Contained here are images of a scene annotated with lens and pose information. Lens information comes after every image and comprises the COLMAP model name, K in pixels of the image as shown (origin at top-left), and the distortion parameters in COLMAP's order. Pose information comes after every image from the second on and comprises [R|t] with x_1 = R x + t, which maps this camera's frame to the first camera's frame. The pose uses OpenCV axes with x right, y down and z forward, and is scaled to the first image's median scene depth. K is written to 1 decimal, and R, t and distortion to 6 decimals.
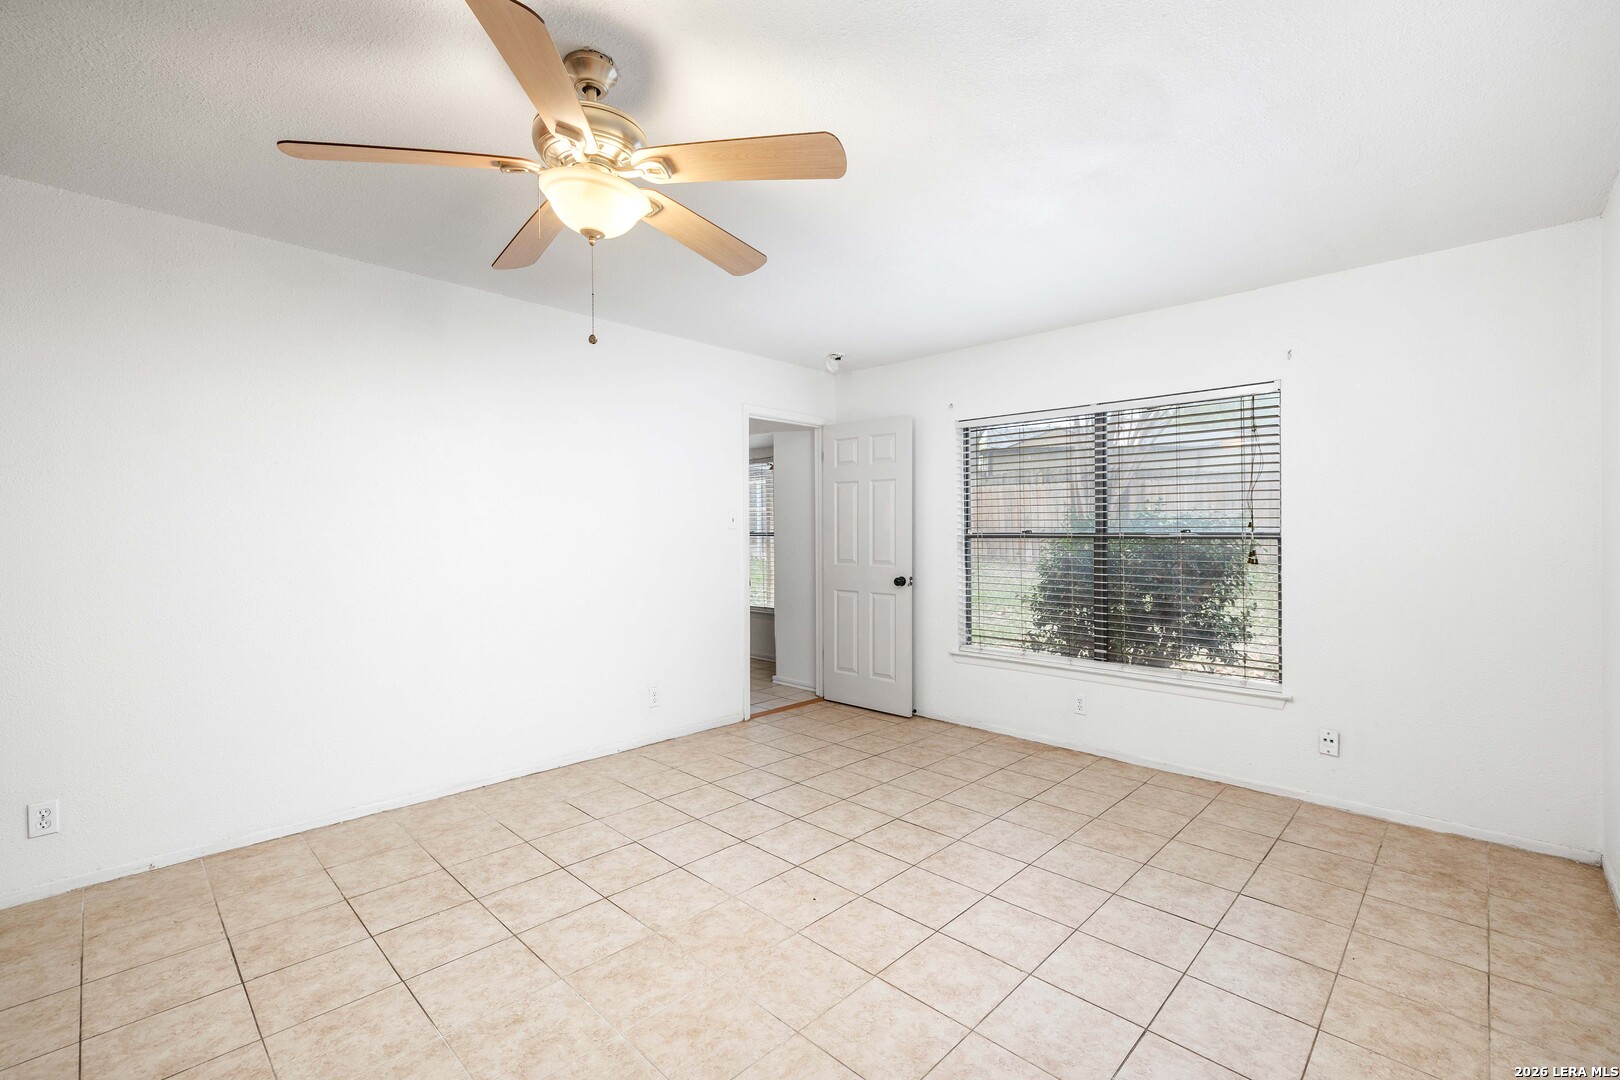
lens RADIAL K [[714.9, 0, 809.7], [0, 714.9, 530.6], [0, 0, 1]] dist [0.002075, 0.000245]
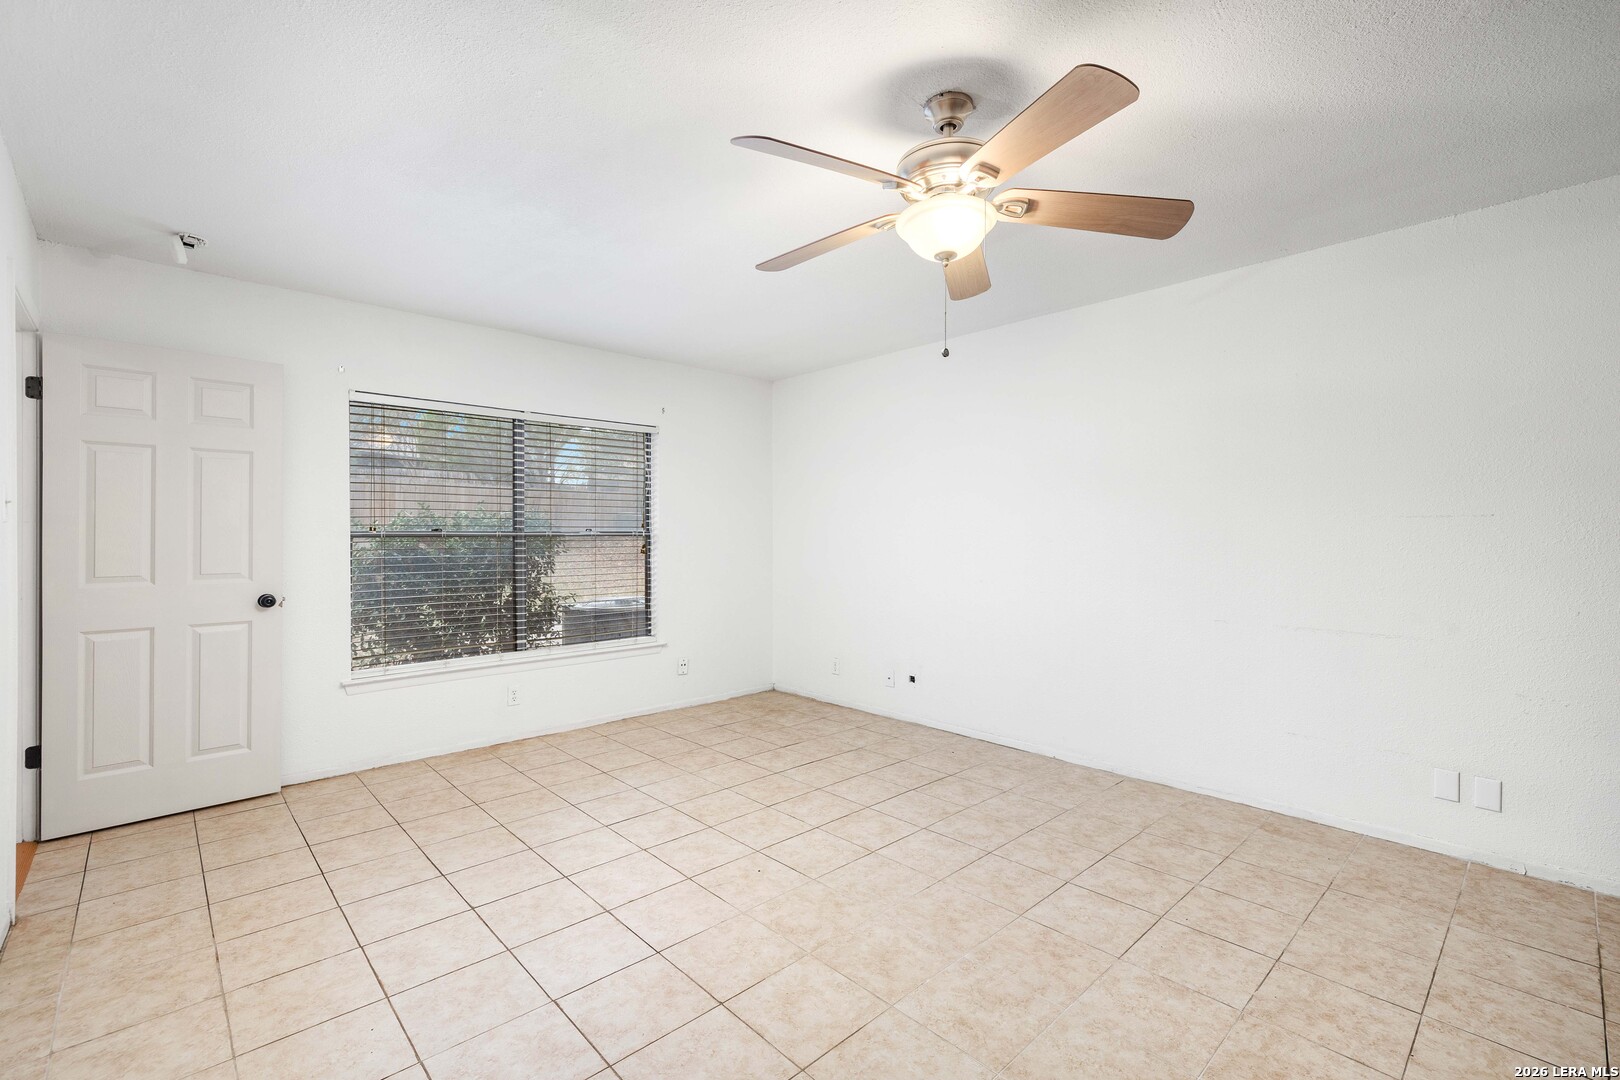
lens RADIAL K [[714.9, 0, 794.3], [0, 714.9, 529.4], [0, 0, 1]] dist [0.002075, 0.000245]
pose [[0.045162, 0.004913, 0.998968, -0.755990], [-0.003506, 0.999983, -0.004759, 0.004792], [-0.998974, -0.003288, 0.045178, 0.637461]]
